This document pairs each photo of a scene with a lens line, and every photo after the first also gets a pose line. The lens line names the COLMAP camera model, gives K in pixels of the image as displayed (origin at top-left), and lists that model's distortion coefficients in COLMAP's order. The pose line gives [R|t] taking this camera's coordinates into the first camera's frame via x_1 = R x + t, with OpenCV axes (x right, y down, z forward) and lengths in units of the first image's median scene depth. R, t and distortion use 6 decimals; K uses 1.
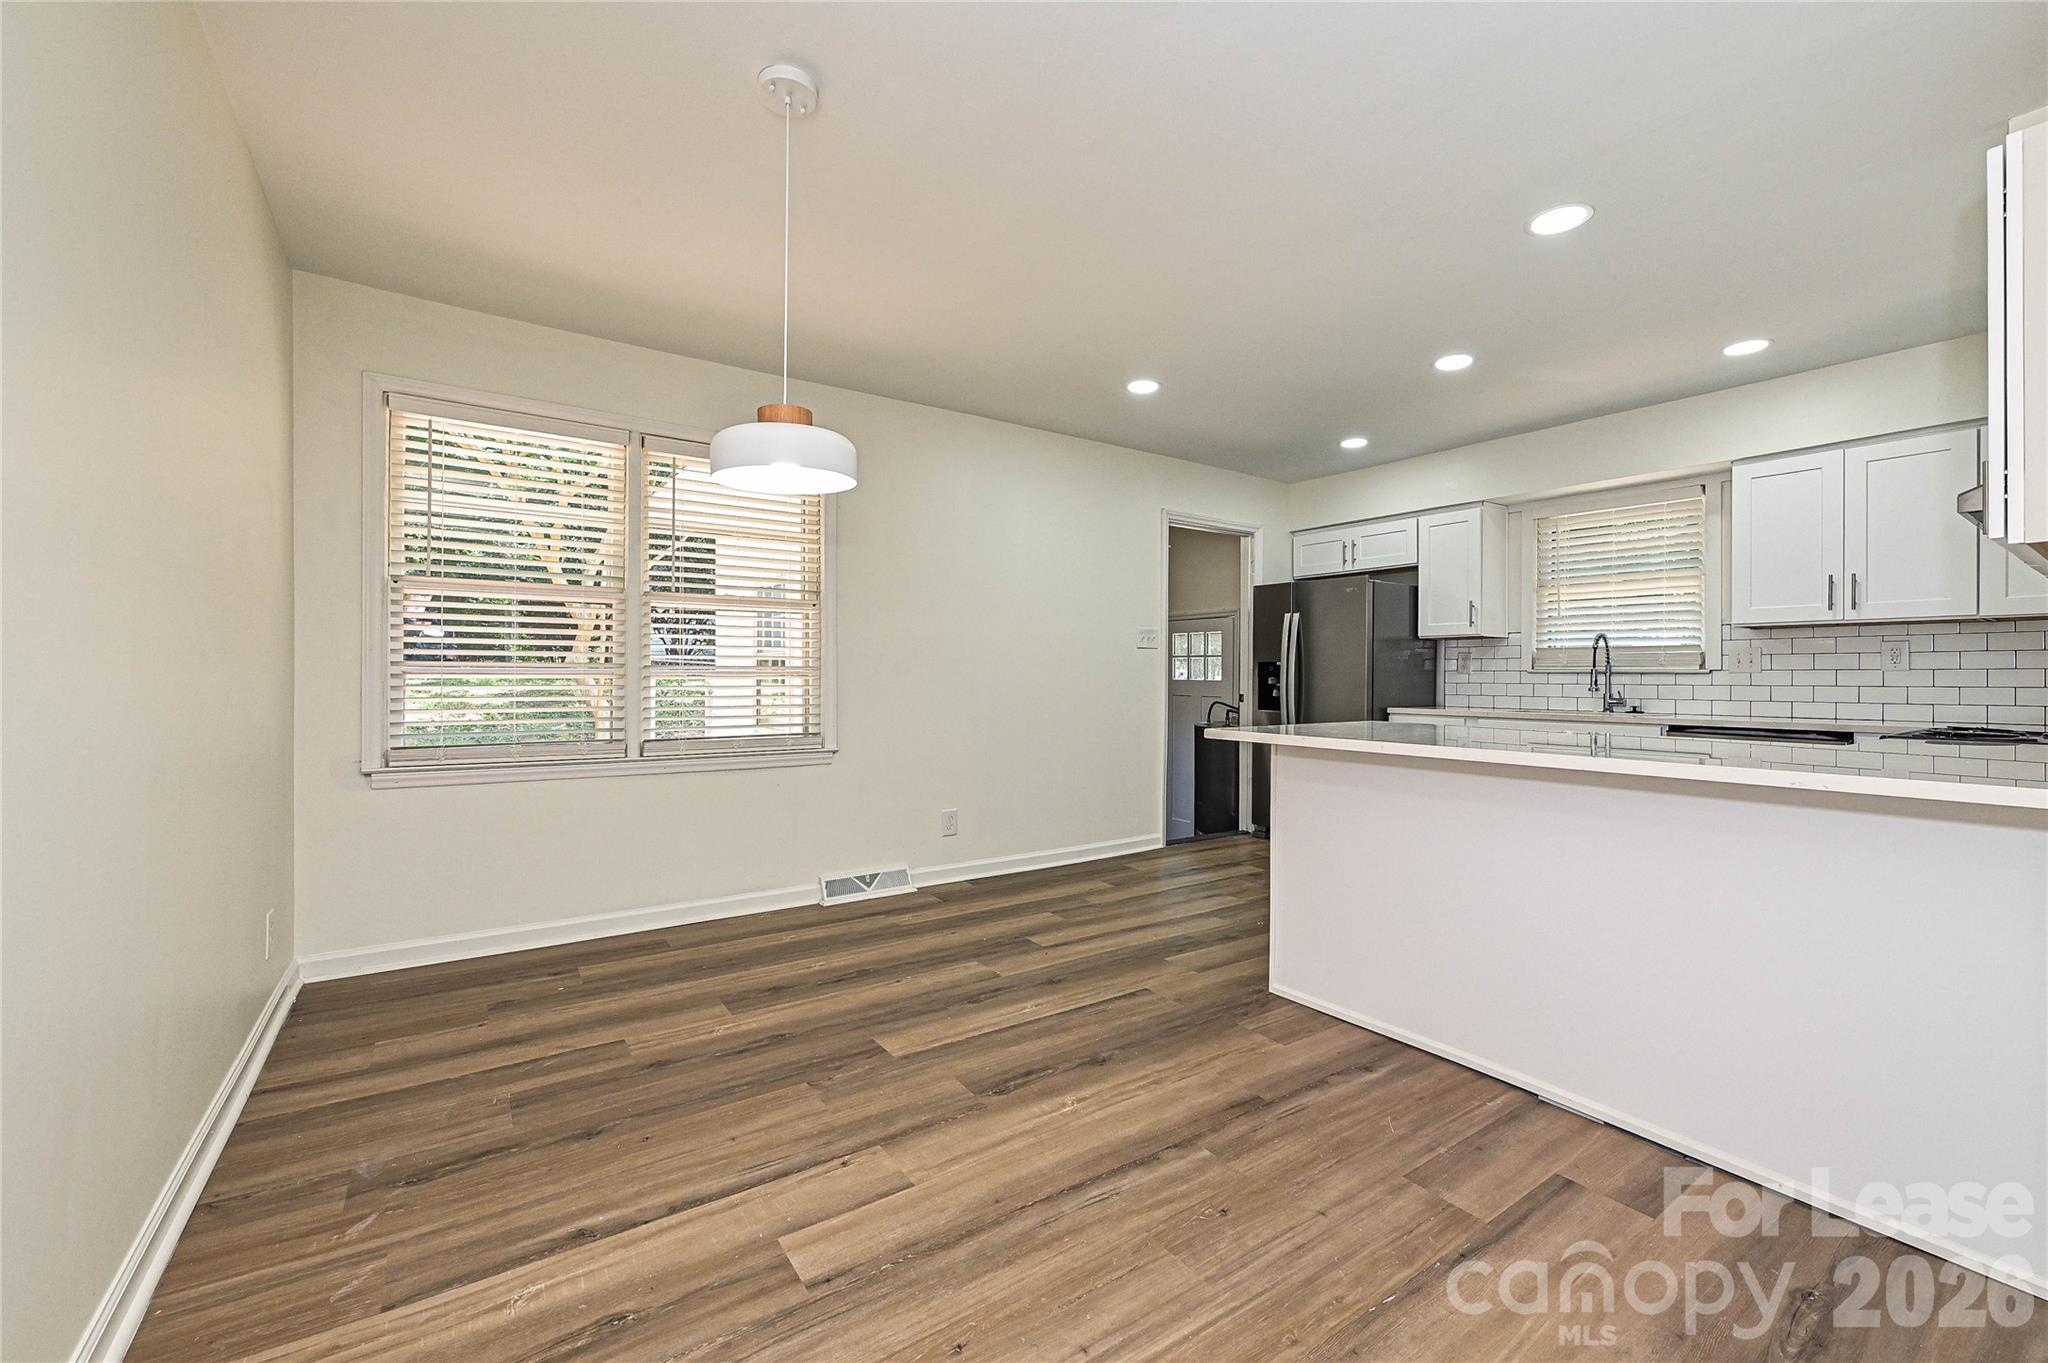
lens RADIAL K [[823.4, 0, 1025.1], [0, 823.4, 666.0], [0, 0, 1]] dist [-0.003369, 0.001059]
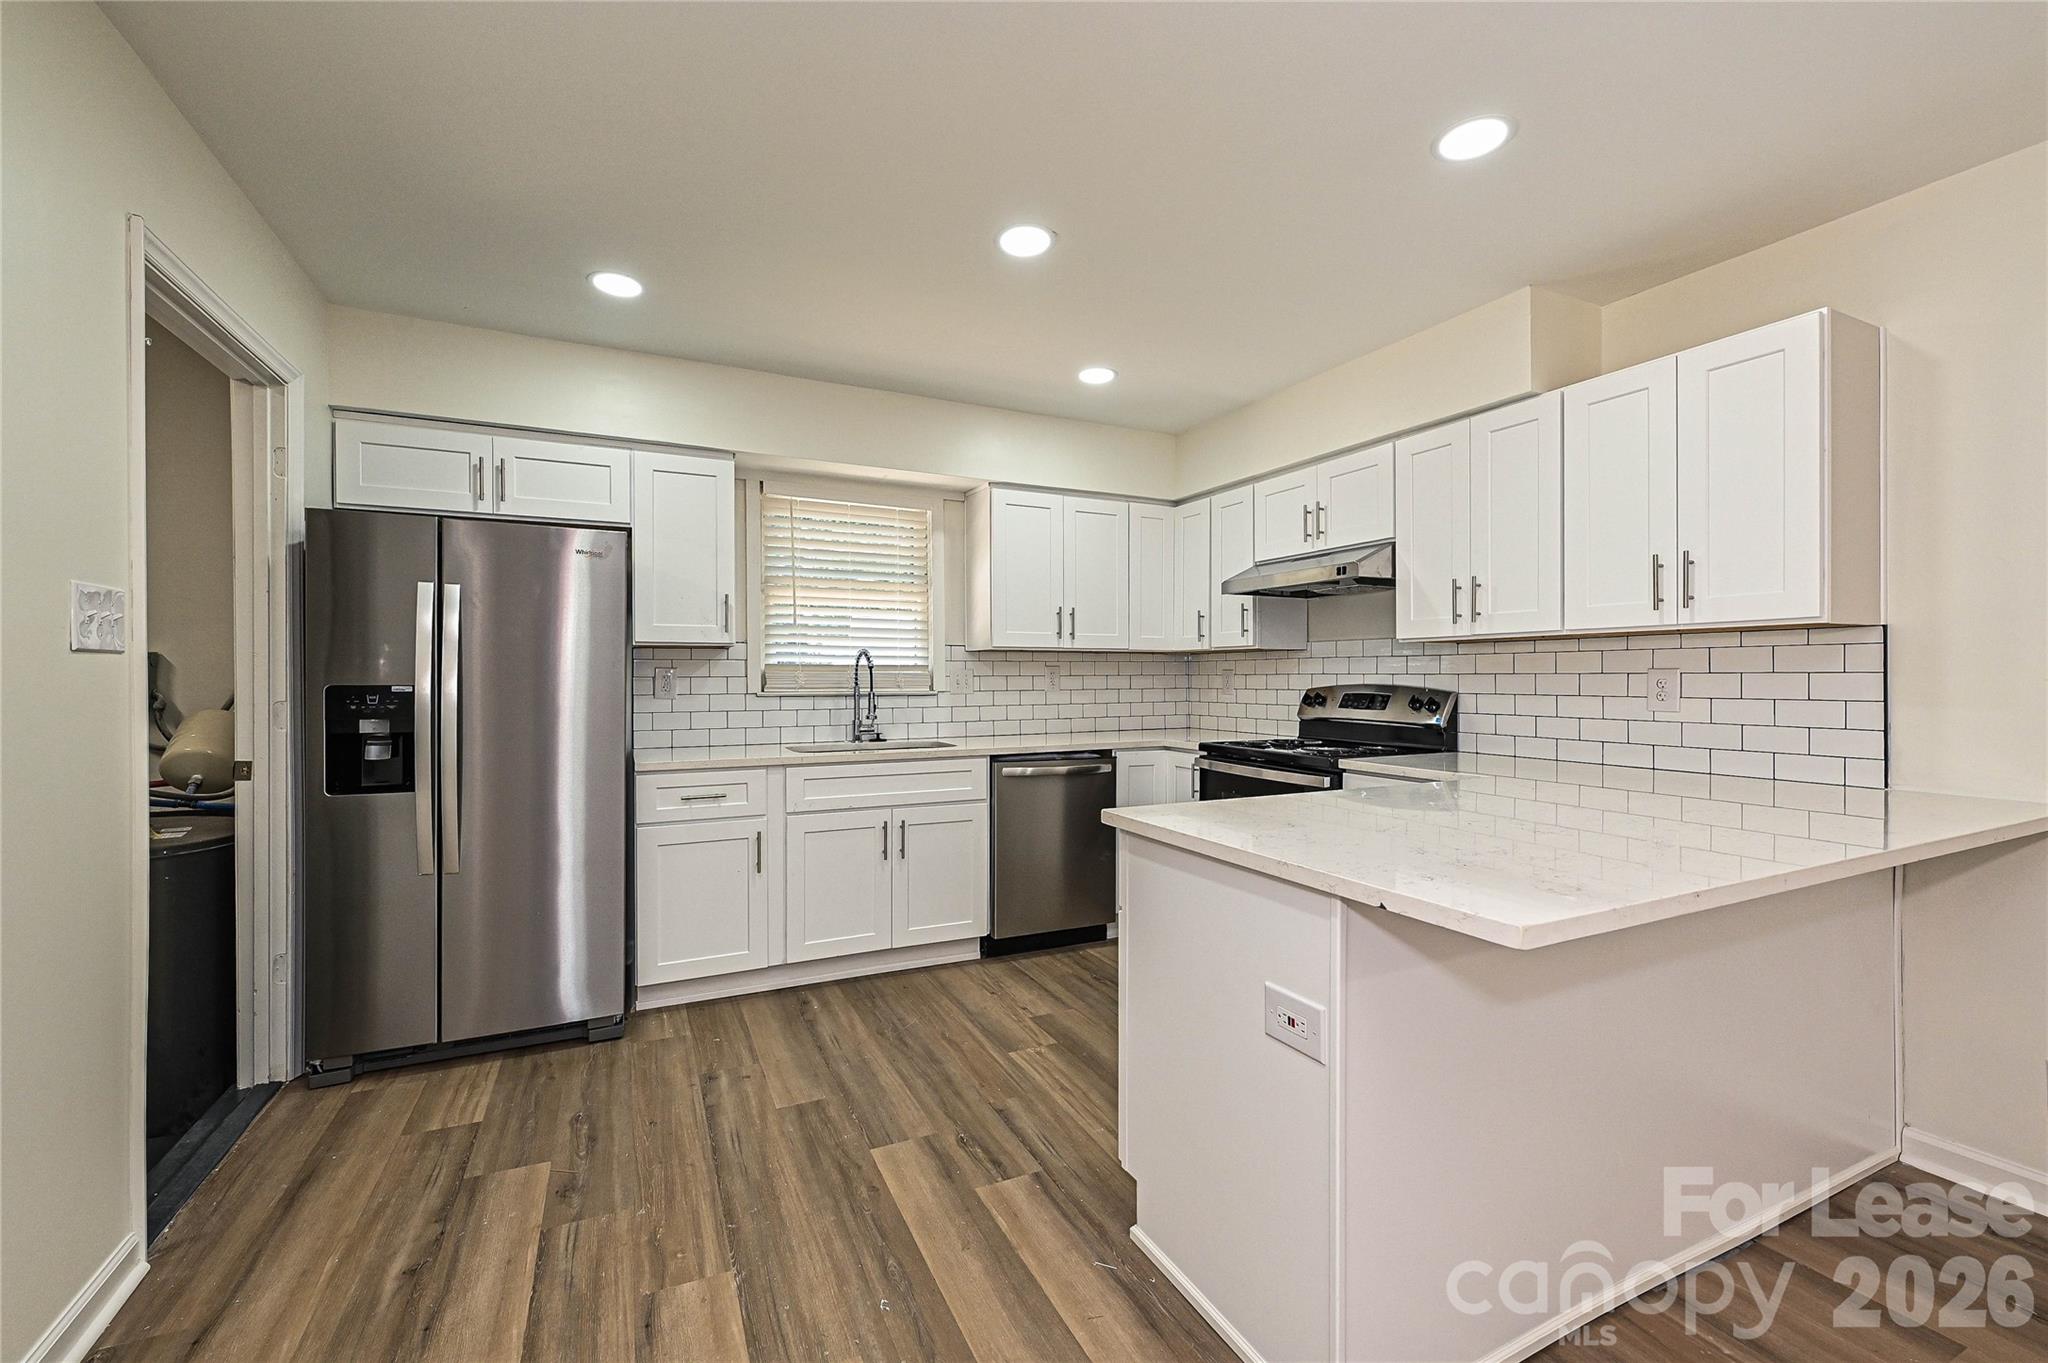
lens RADIAL K [[823.4, 0, 1012.5], [0, 823.4, 678.2], [0, 0, 1]] dist [-0.003369, 0.001059]
pose [[0.165280, -0.008421, 0.986211, -0.192357], [-0.011312, 0.999882, 0.010433, -0.037800], [-0.986182, -0.012880, 0.165165, 1.278208]]
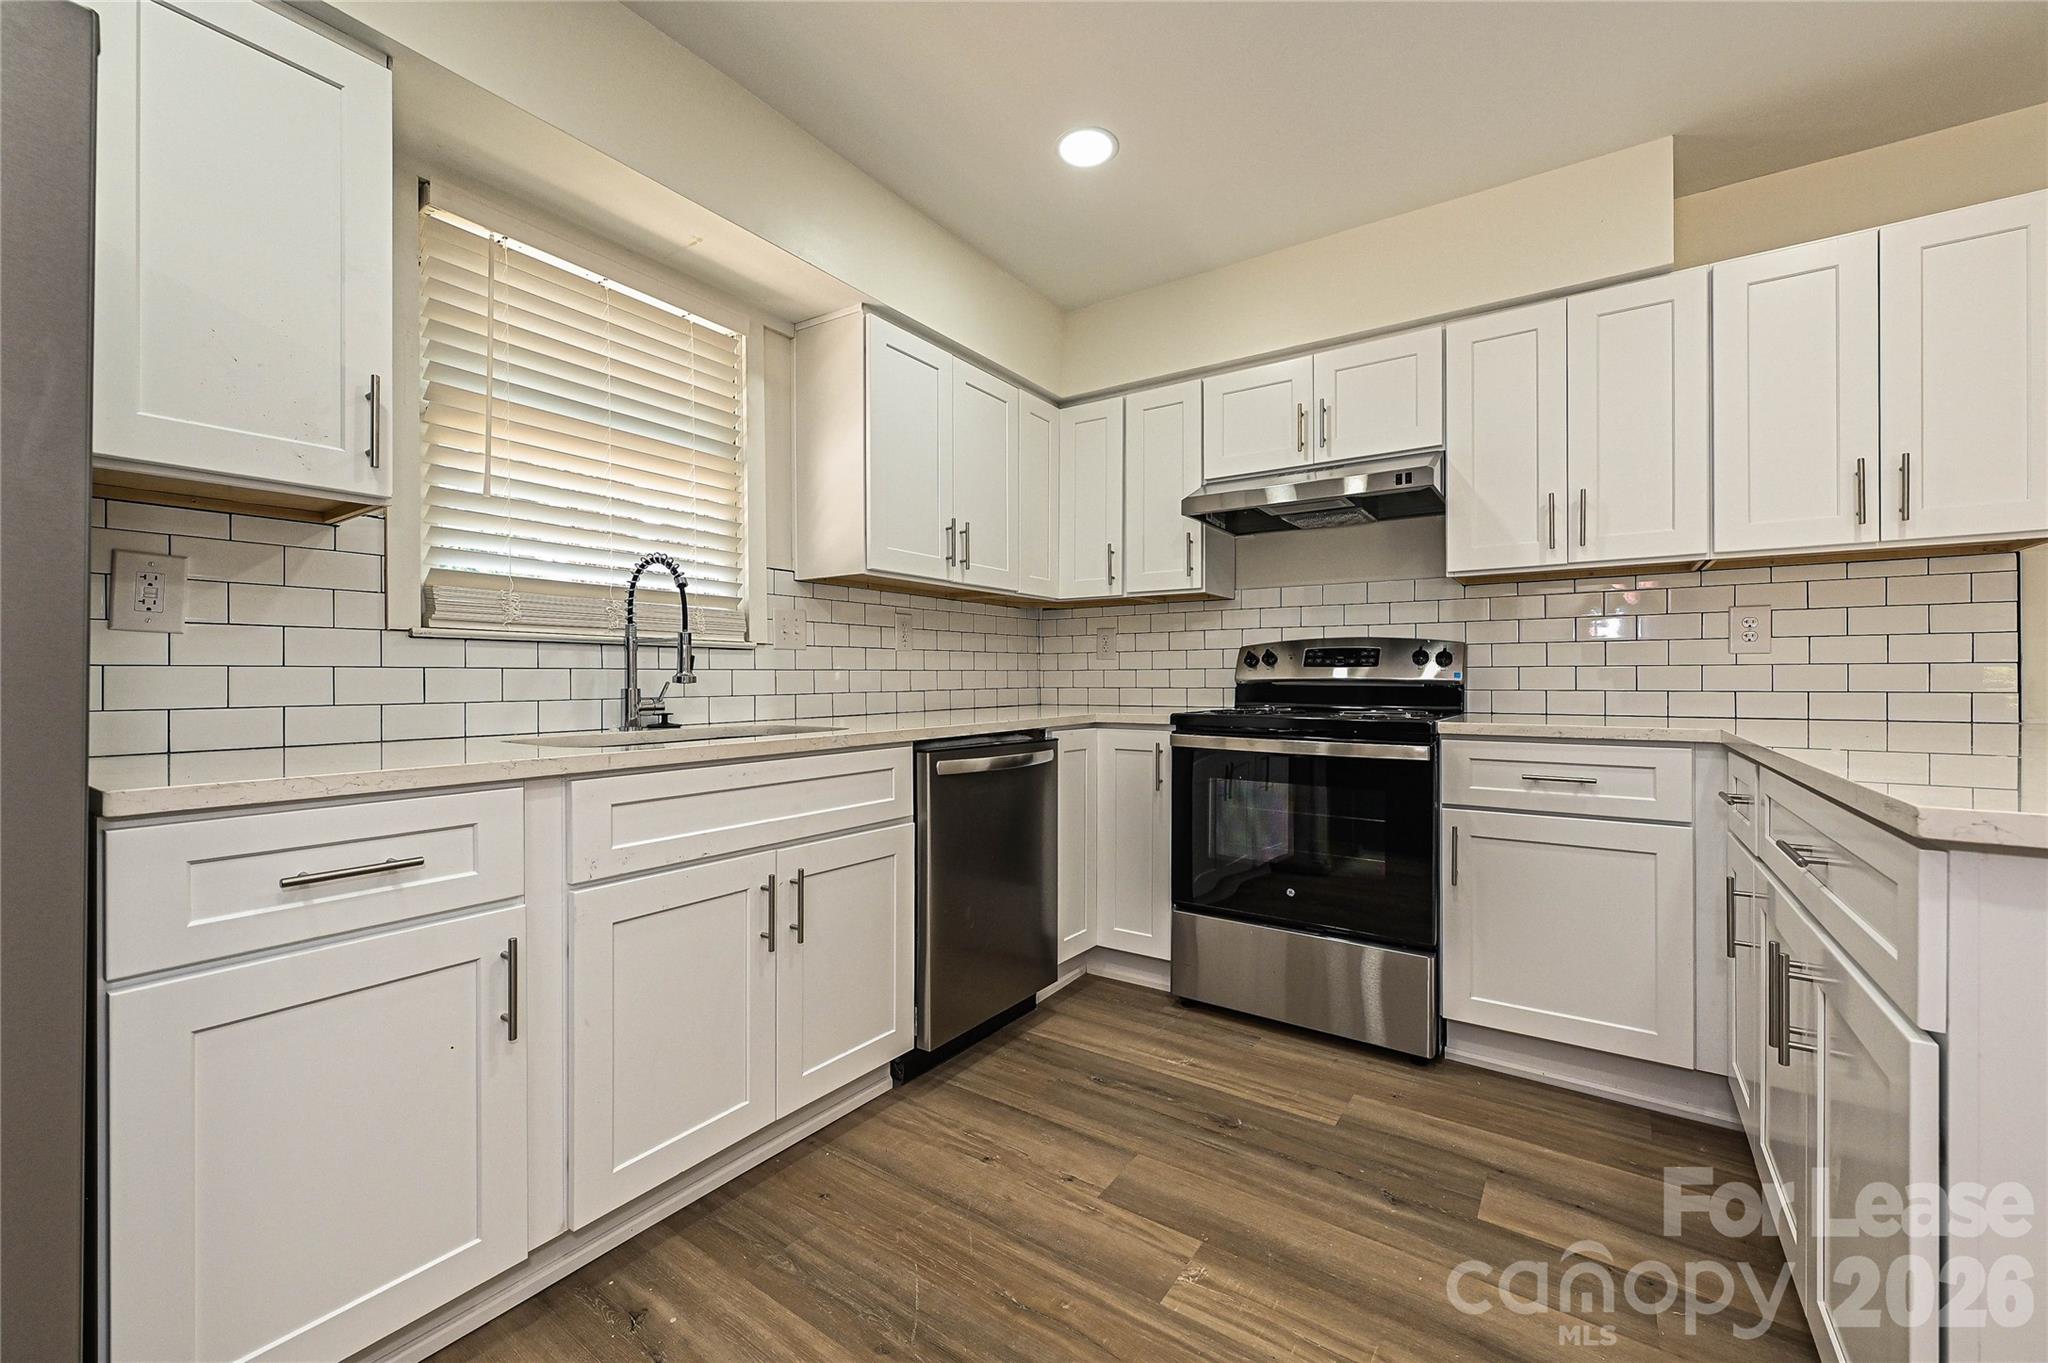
lens RADIAL K [[823.4, 0, 1022.2], [0, 823.4, 675.1], [0, 0, 1]] dist [-0.003369, 0.001059]
pose [[-0.344959, -0.003311, 0.938612, 0.379849], [-0.013249, 0.999911, -0.001342, 0.043005], [-0.938524, -0.012898, -0.344972, 1.740442]]
